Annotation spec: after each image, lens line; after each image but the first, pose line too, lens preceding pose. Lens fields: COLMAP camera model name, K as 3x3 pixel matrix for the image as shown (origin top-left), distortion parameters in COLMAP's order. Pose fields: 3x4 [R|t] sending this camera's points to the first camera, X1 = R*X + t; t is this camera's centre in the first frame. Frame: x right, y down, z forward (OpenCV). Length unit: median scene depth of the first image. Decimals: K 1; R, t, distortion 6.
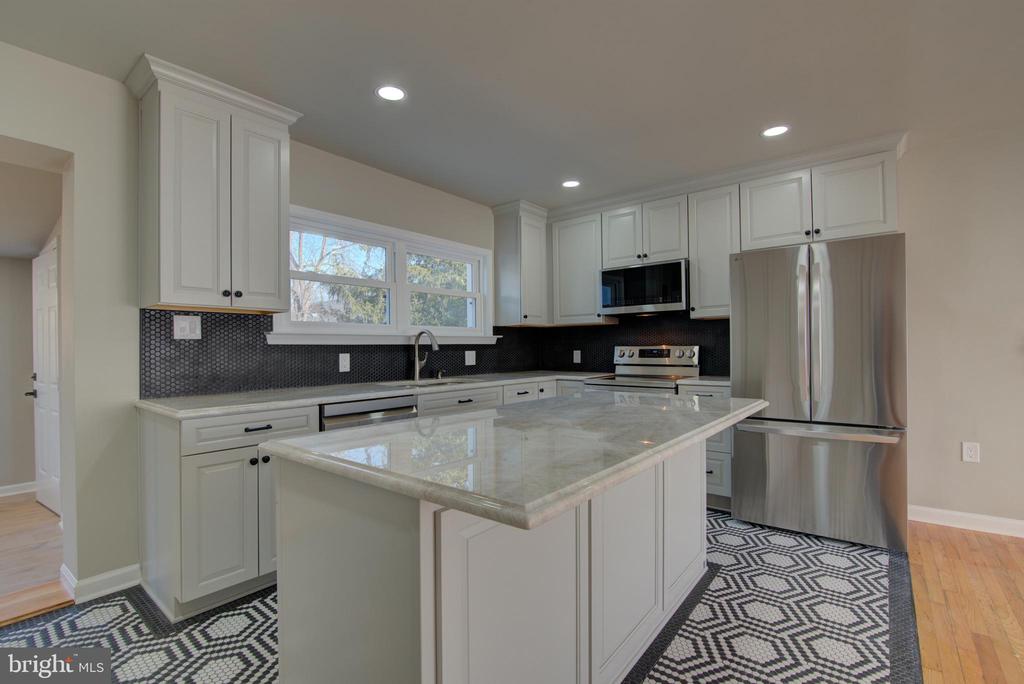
lens RADIAL K [[466.2, 0, 512.3], [0, 466.2, 346.3], [0, 0, 1]] dist [-0.017695, 0.000270]
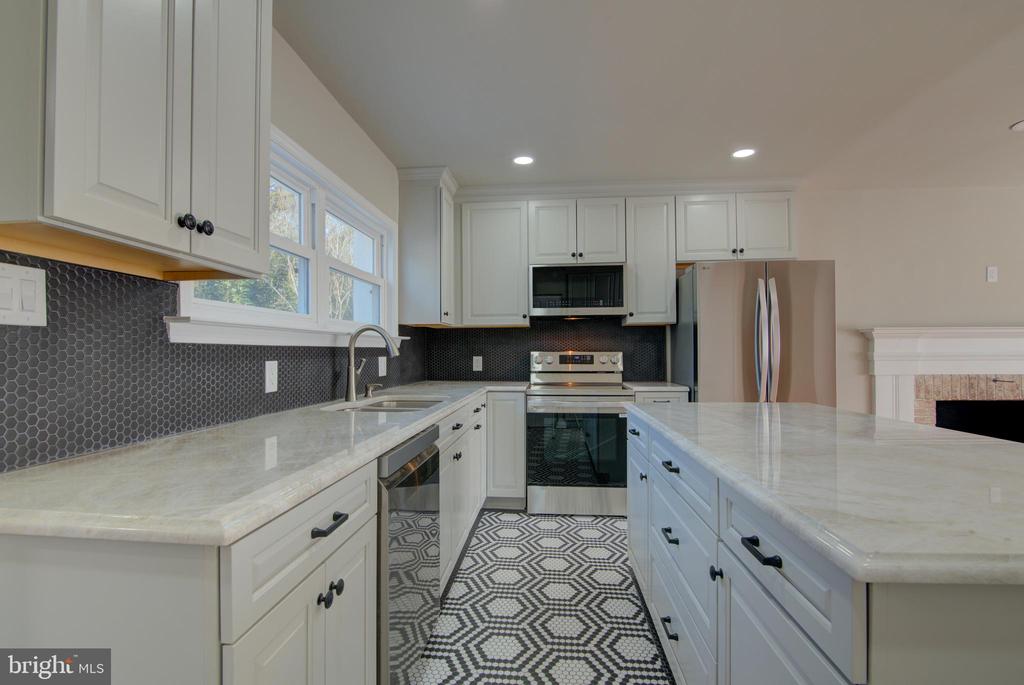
lens RADIAL K [[469.6, 0, 506.3], [0, 469.6, 366.9], [0, 0, 1]] dist [-0.047297, 0.000136]
pose [[0.838692, -0.010759, 0.544500, -0.381365], [-0.004882, 0.999616, 0.027271, 0.005437], [-0.544584, -0.025531, 0.838317, 0.313687]]
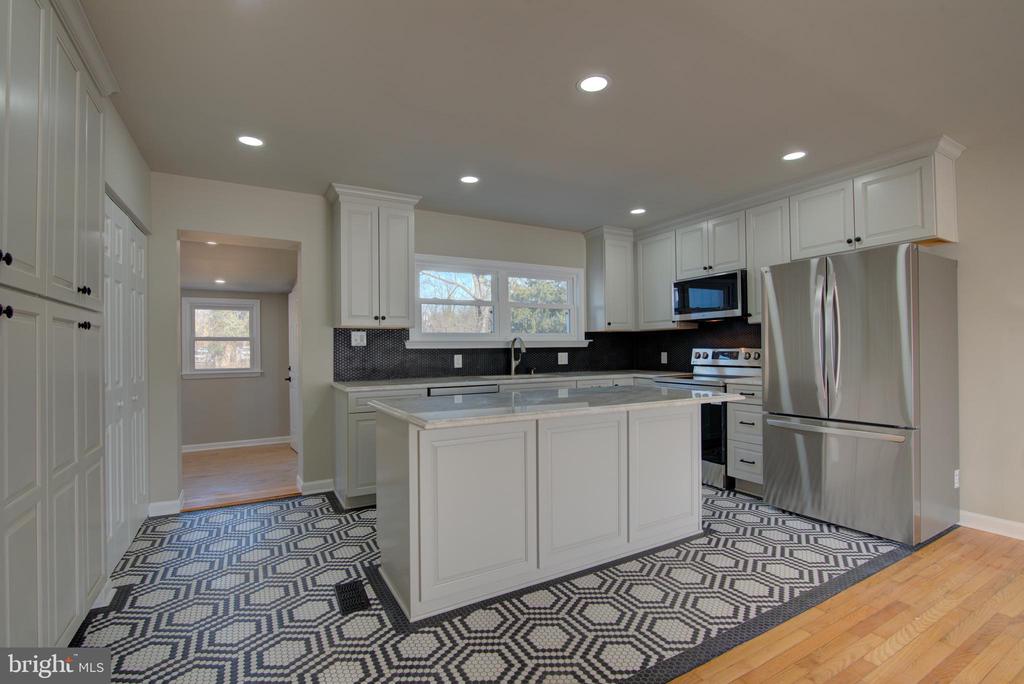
lens RADIAL K [[466.2, 0, 512.3], [0, 466.2, 346.3], [0, 0, 1]] dist [-0.017695, 0.000270]
pose [[0.930149, -0.003140, -0.367169, 0.274569], [0.003150, 0.999995, -0.000571, -0.007858], [0.367169, -0.000626, 0.930154, -0.222478]]
